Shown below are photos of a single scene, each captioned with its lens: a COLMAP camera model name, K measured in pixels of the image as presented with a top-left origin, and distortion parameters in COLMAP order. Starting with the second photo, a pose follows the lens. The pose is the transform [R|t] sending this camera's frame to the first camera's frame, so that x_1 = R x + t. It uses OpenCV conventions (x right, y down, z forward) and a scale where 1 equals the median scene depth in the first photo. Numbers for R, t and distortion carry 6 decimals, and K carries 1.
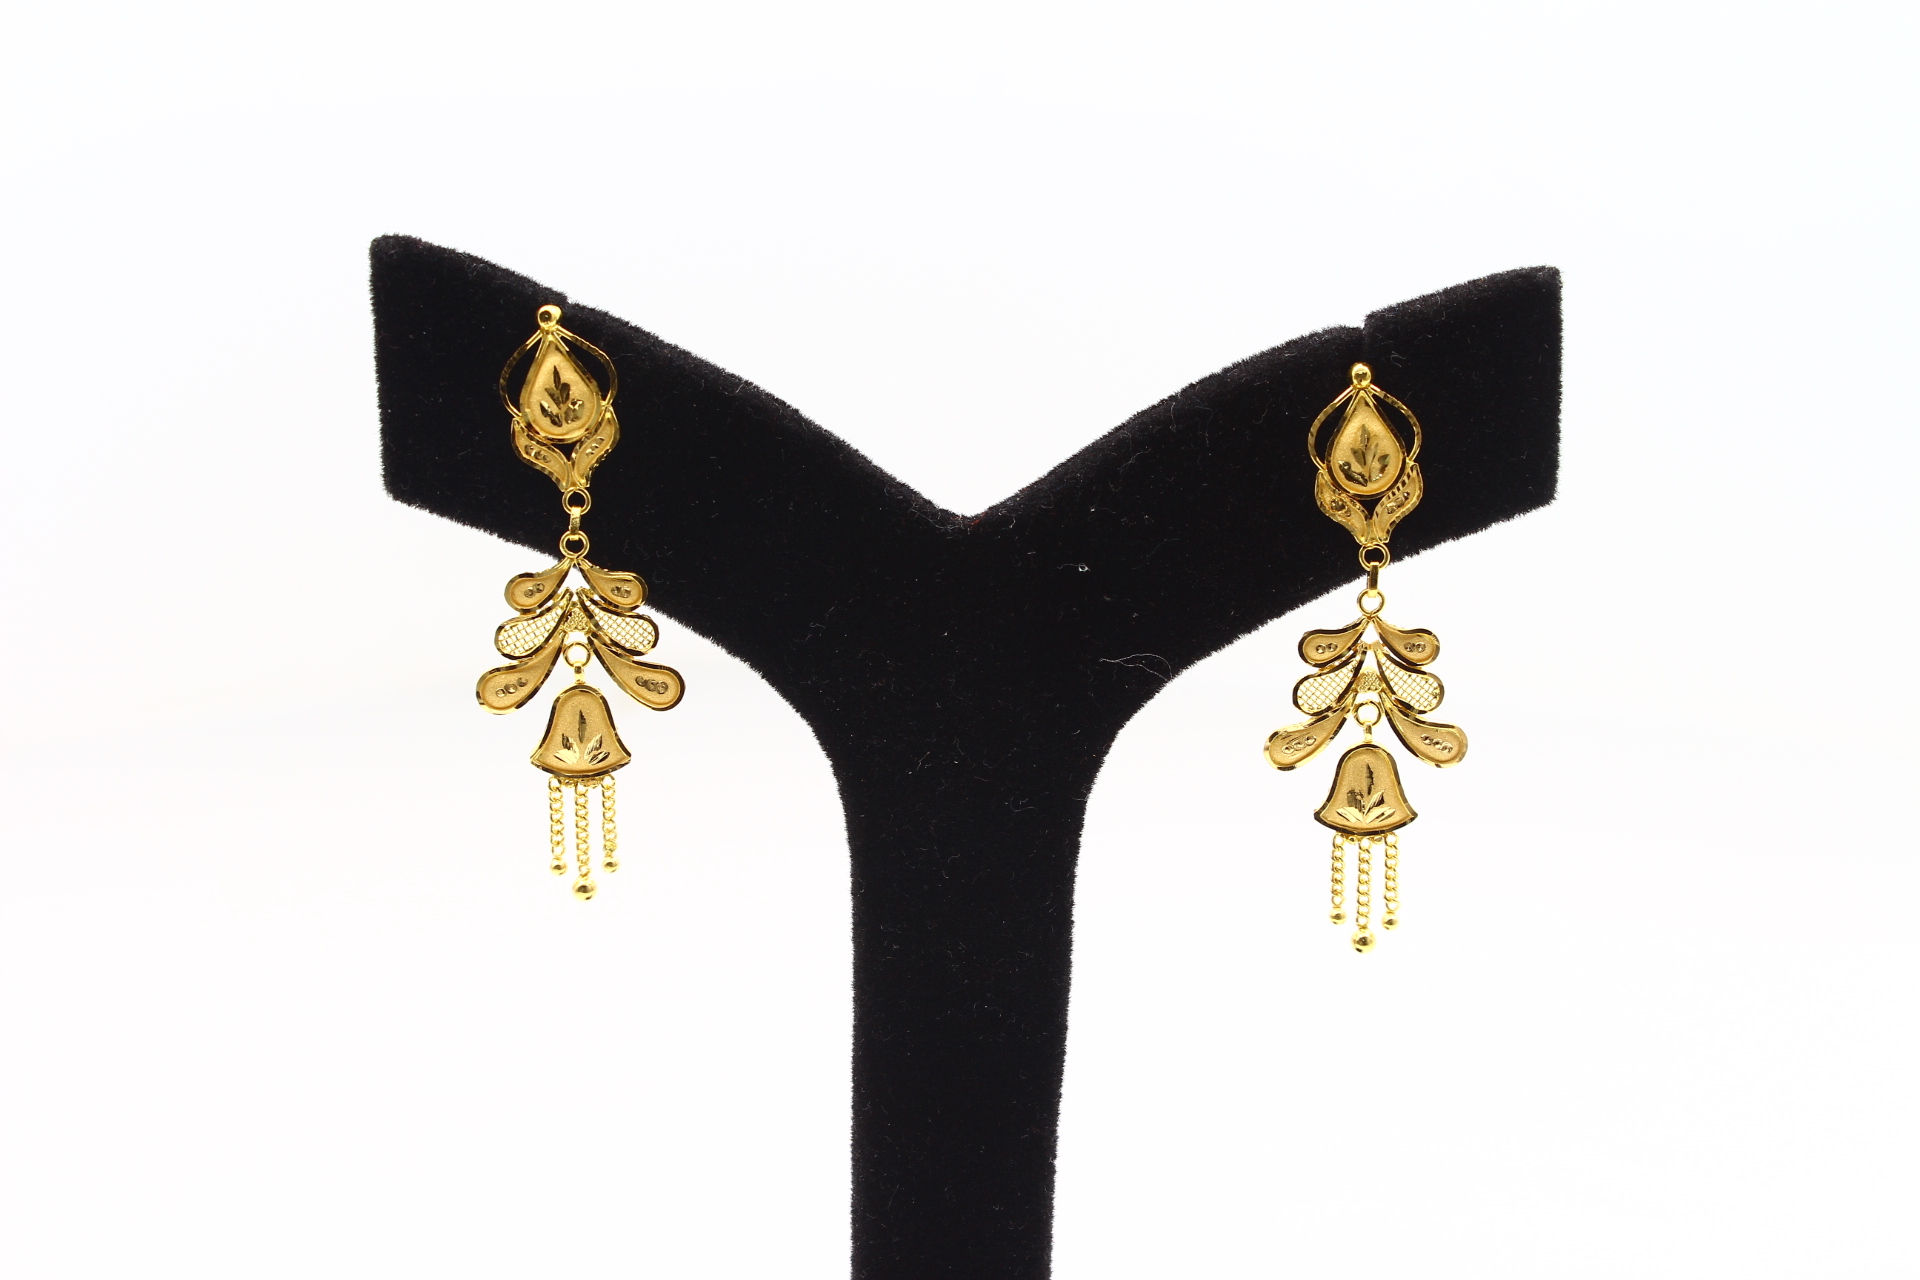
lens RADIAL K [[3547.6, 0, 960.0], [0, 3547.6, 640.0], [0, 0, 1]] dist [-0.010830, 0.157923]
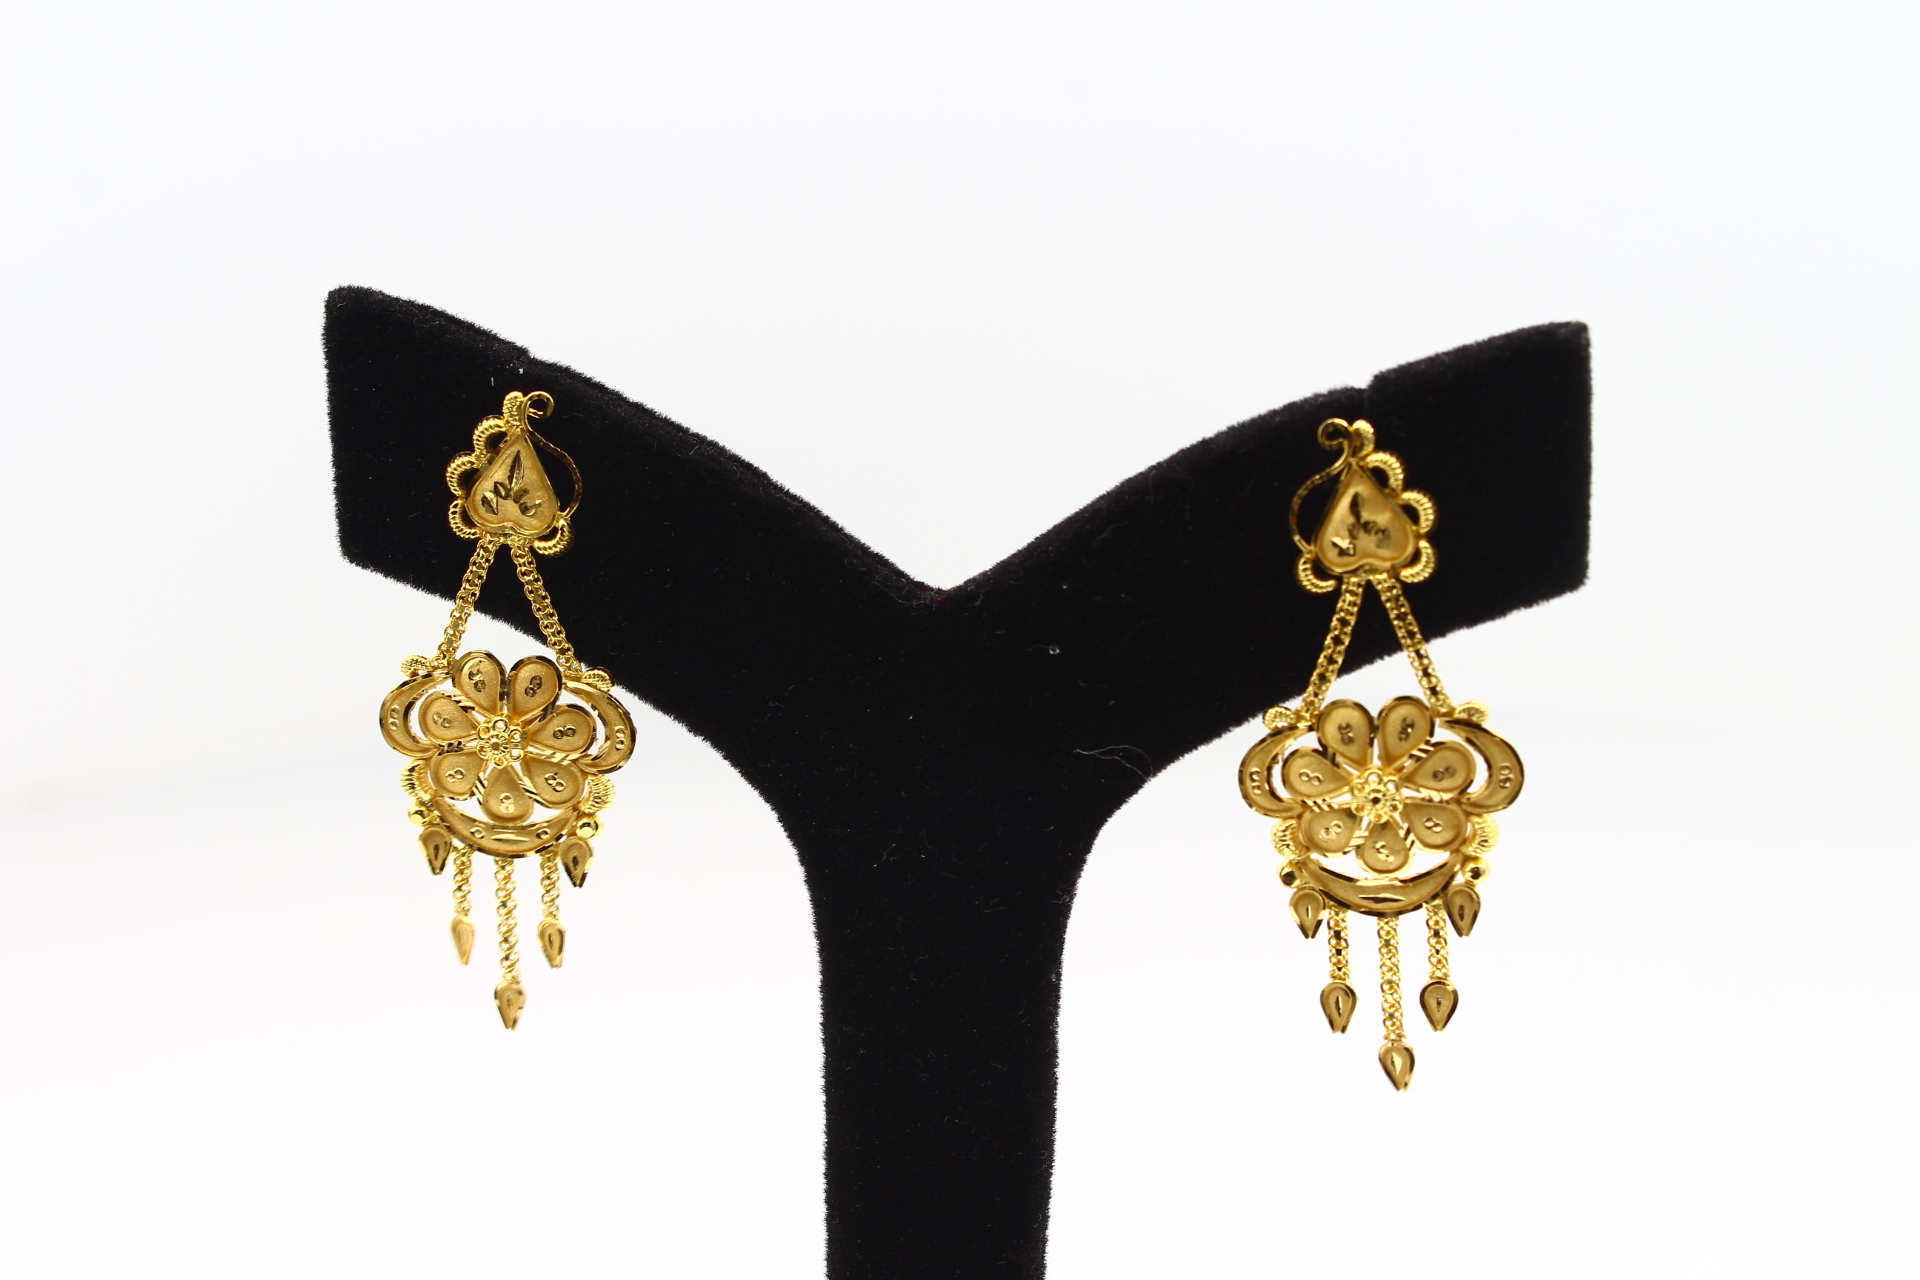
lens RADIAL K [[3547.6, 0, 960.0], [0, 3547.6, 640.0], [0, 0, 1]] dist [-0.010830, 0.157923]
pose [[0.973377, 0.023167, -0.228038, 0.218431], [-0.022402, 0.999731, 0.005940, -0.027618], [0.228115, -0.000673, 0.973634, 0.102768]]
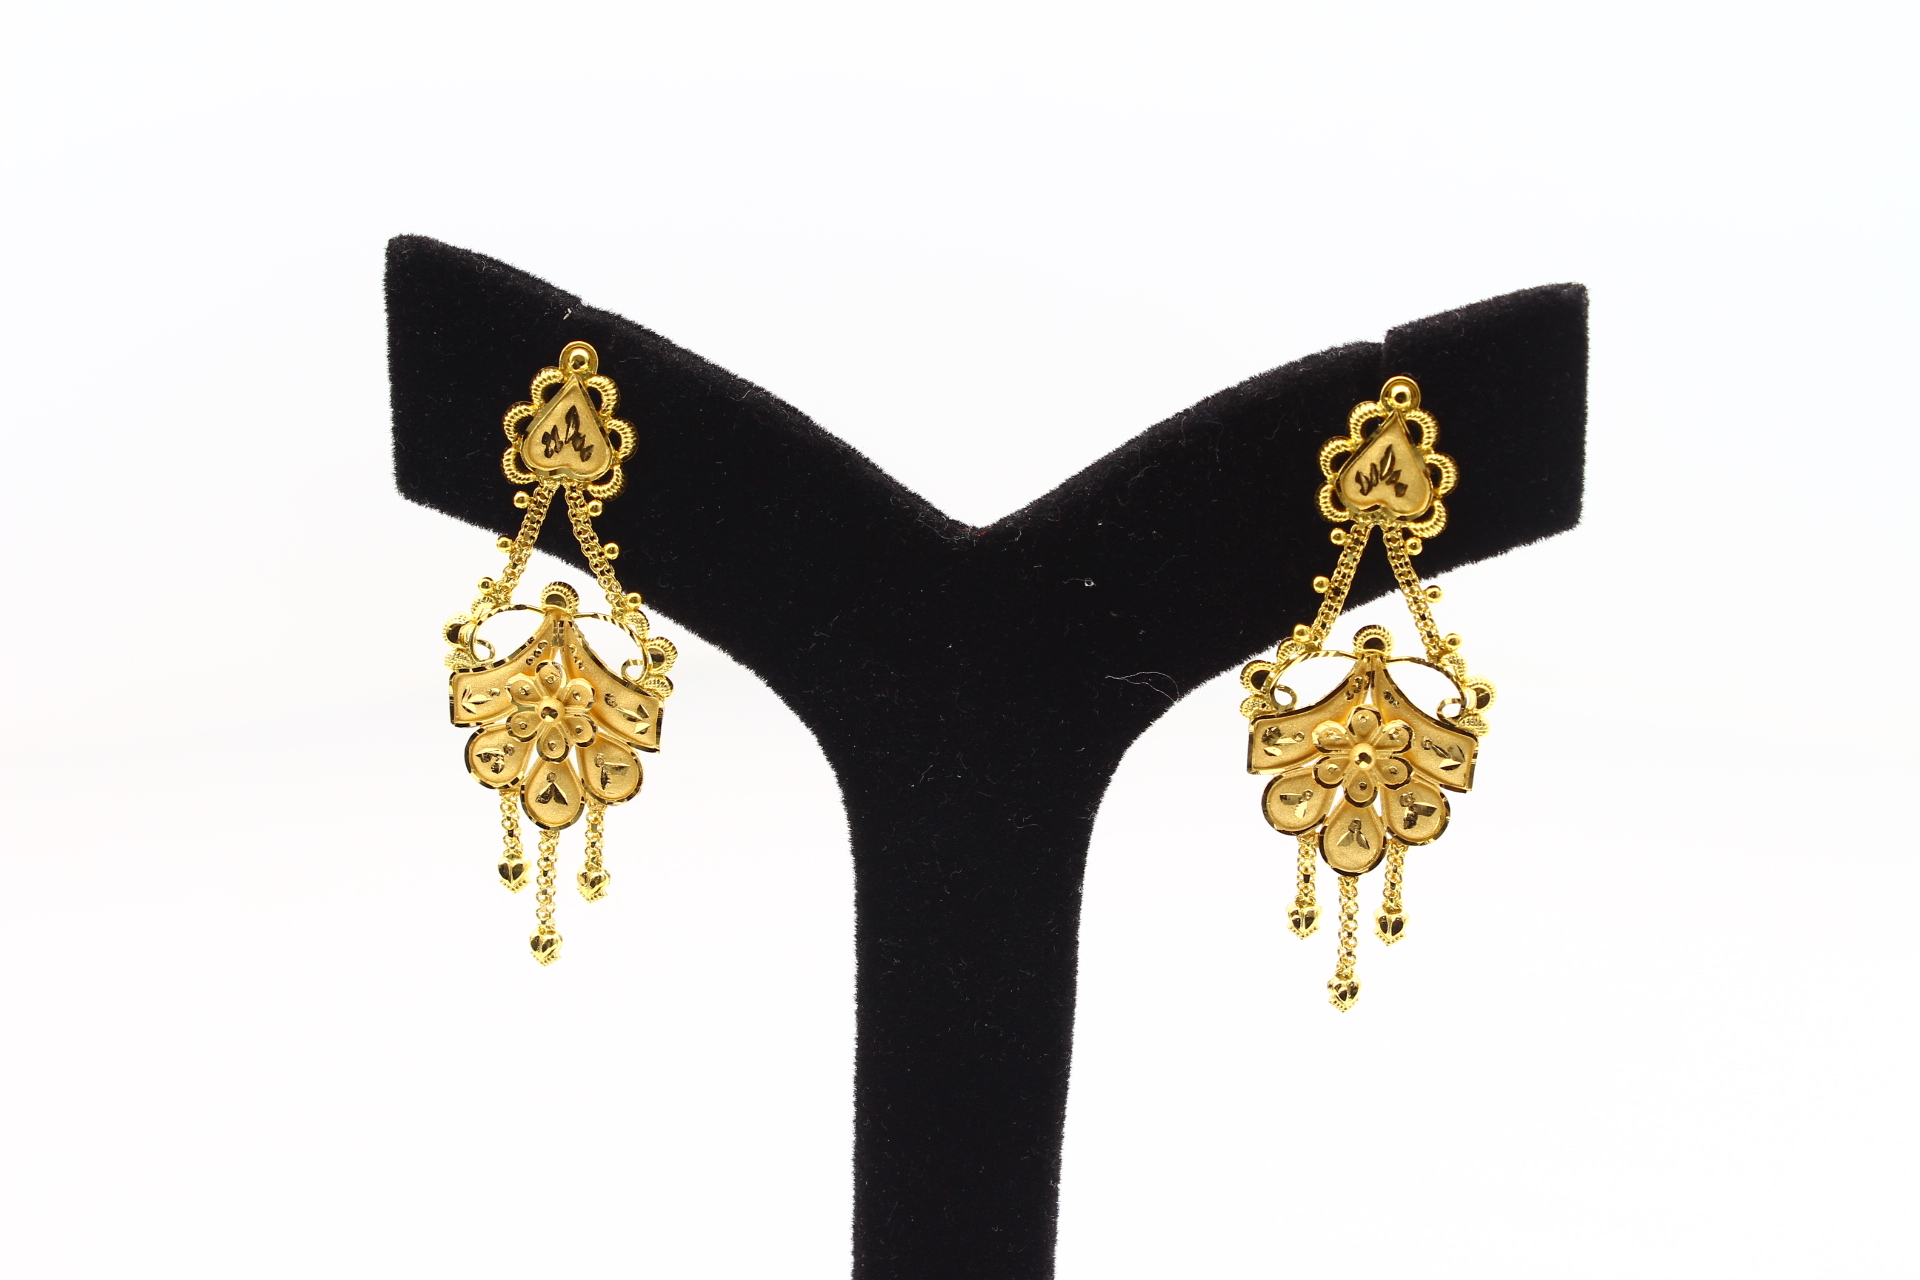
lens RADIAL K [[3547.6, 0, 960.0], [0, 3547.6, 640.0], [0, 0, 1]] dist [-0.010830, 0.157923]
pose [[0.993990, 0.025471, -0.106465, 0.103644], [-0.025791, 0.999666, -0.001627, -0.001917], [0.106388, 0.004363, 0.994315, 0.018074]]
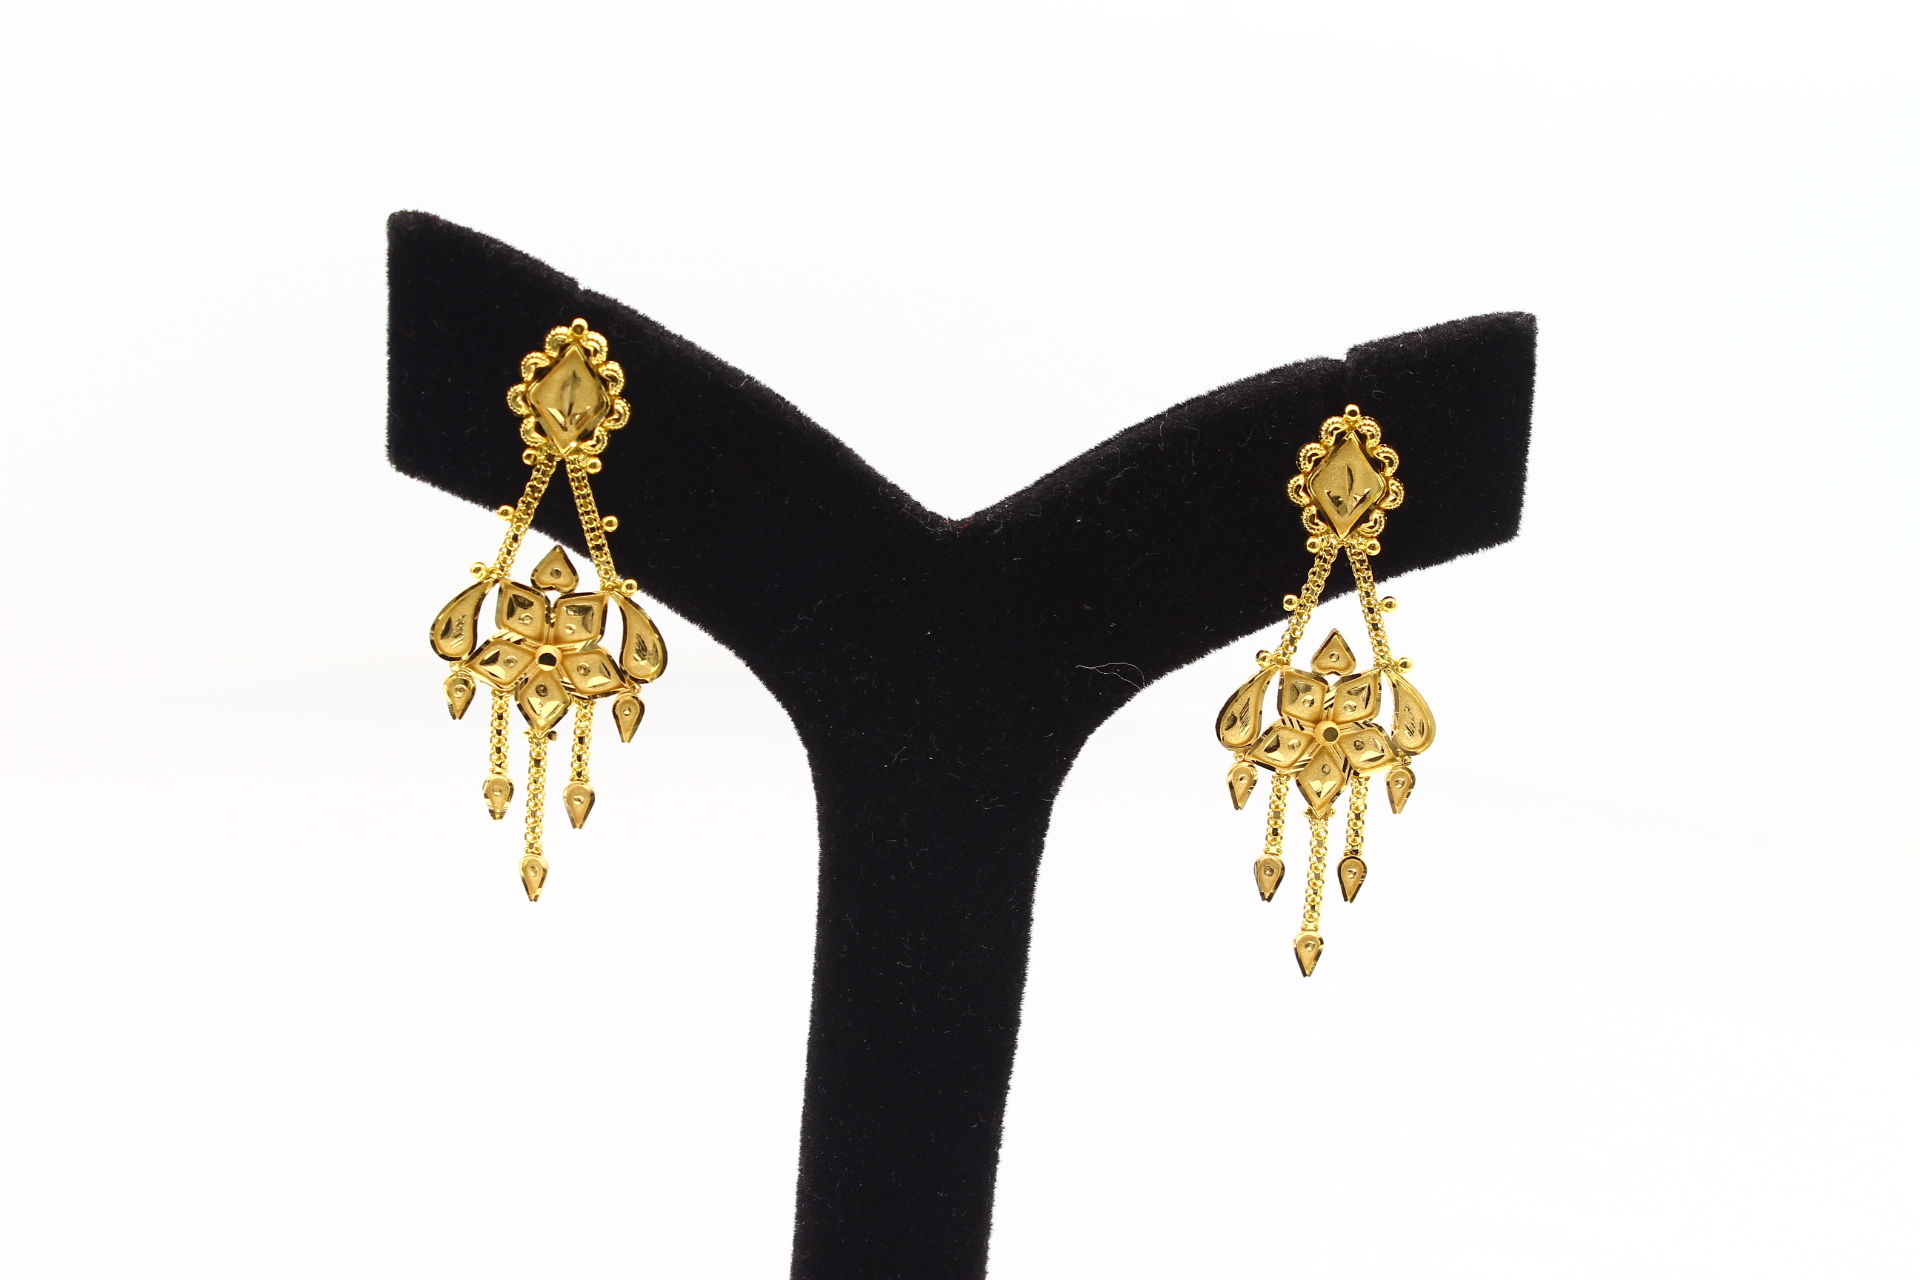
lens RADIAL K [[3547.6, 0, 960.0], [0, 3547.6, 640.0], [0, 0, 1]] dist [-0.010830, 0.157923]
pose [[0.995123, 0.054740, 0.082053, -0.079145], [-0.054395, 0.998499, -0.006440, 0.006472], [-0.082283, 0.001946, 0.996607, -0.024819]]
